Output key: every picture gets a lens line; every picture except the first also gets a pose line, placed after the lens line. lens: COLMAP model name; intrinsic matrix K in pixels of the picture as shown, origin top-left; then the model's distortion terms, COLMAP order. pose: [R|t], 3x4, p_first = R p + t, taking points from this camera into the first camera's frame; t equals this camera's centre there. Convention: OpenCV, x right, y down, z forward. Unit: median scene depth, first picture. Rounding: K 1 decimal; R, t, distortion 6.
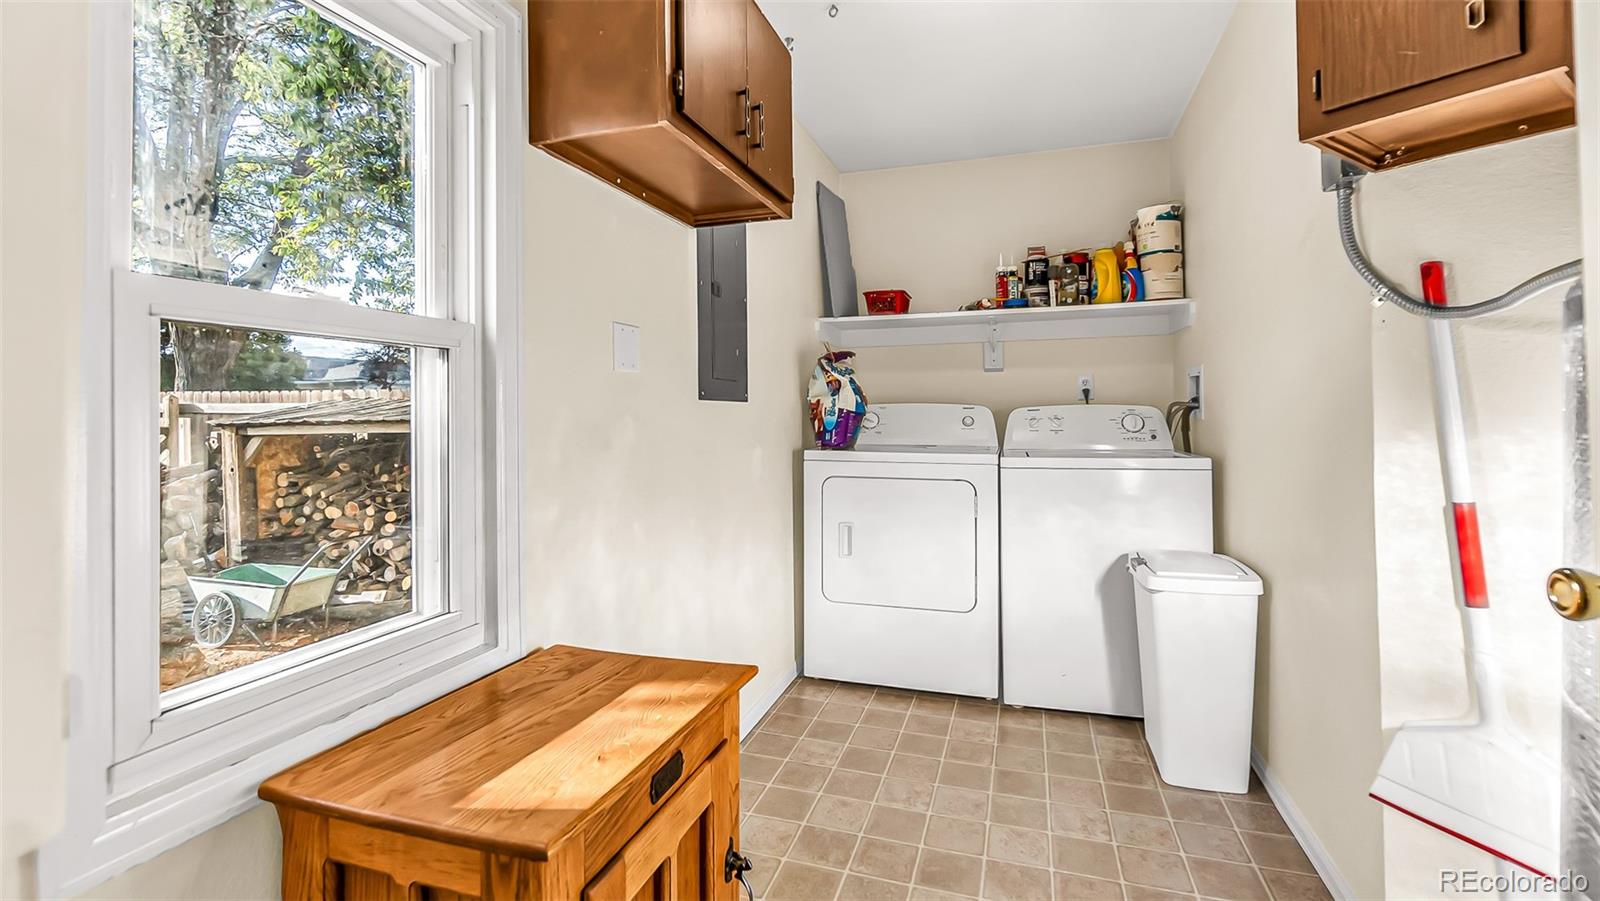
lens RADIAL K [[717.3, 0, 801.9], [0, 717.3, 420.6], [0, 0, 1]] dist [0.001348, 0.000208]
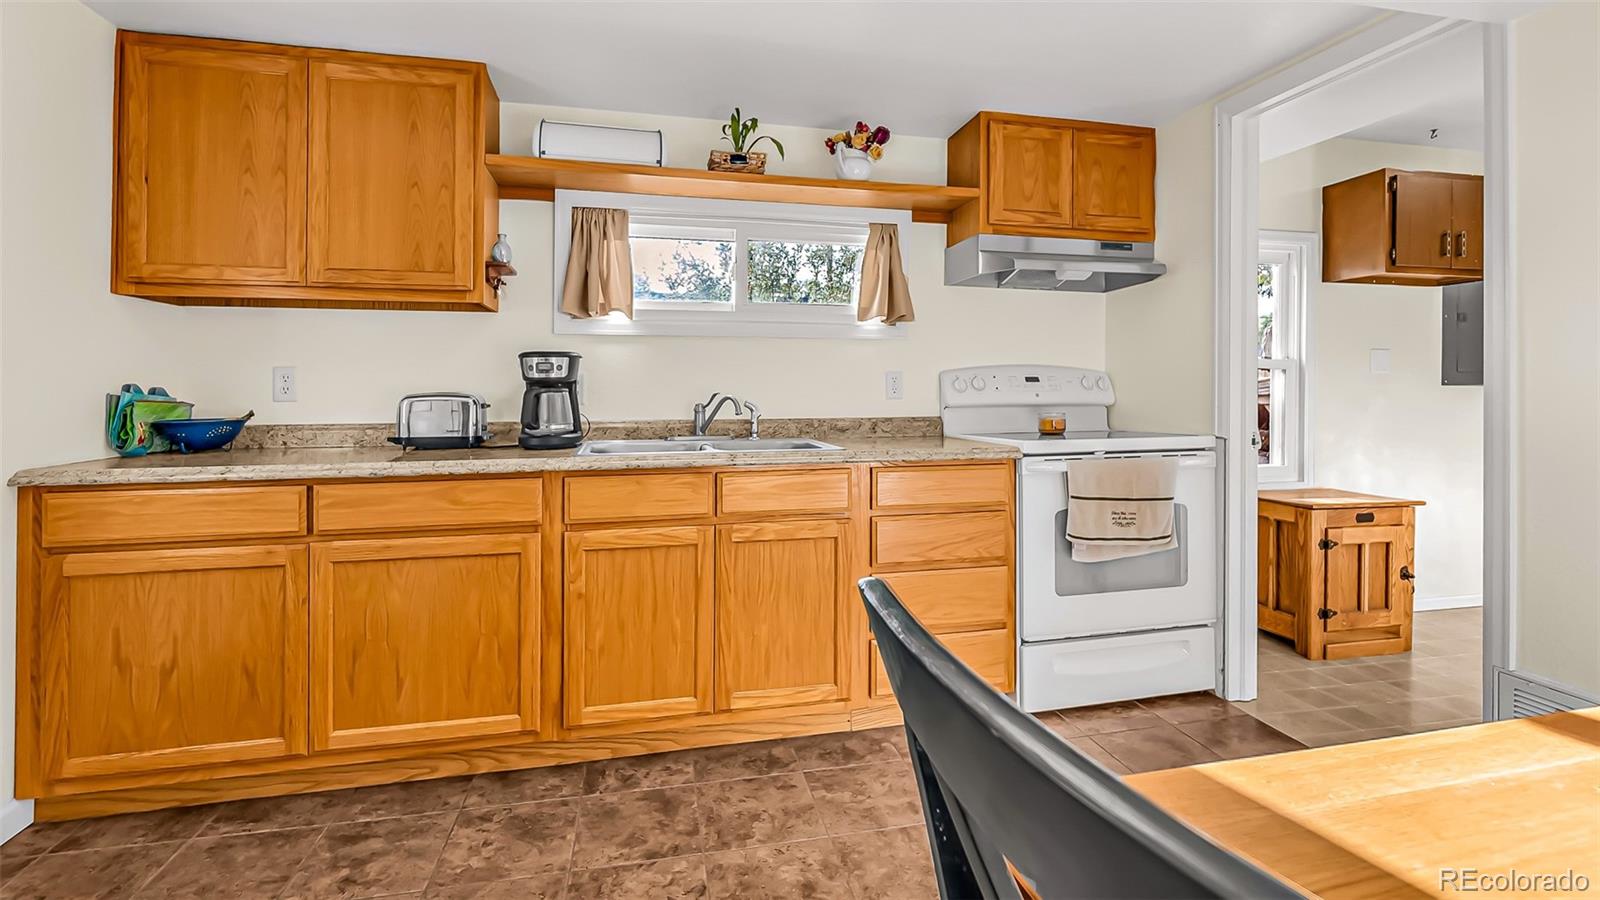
lens RADIAL K [[717.3, 0, 801.9], [0, 717.3, 420.1], [0, 0, 1]] dist [0.001348, 0.000208]
pose [[0.511874, 0.020407, -0.858818, 0.875563], [-0.006330, 0.999780, 0.019984, 0.047722], [0.859037, -0.004793, 0.511891, -1.894082]]
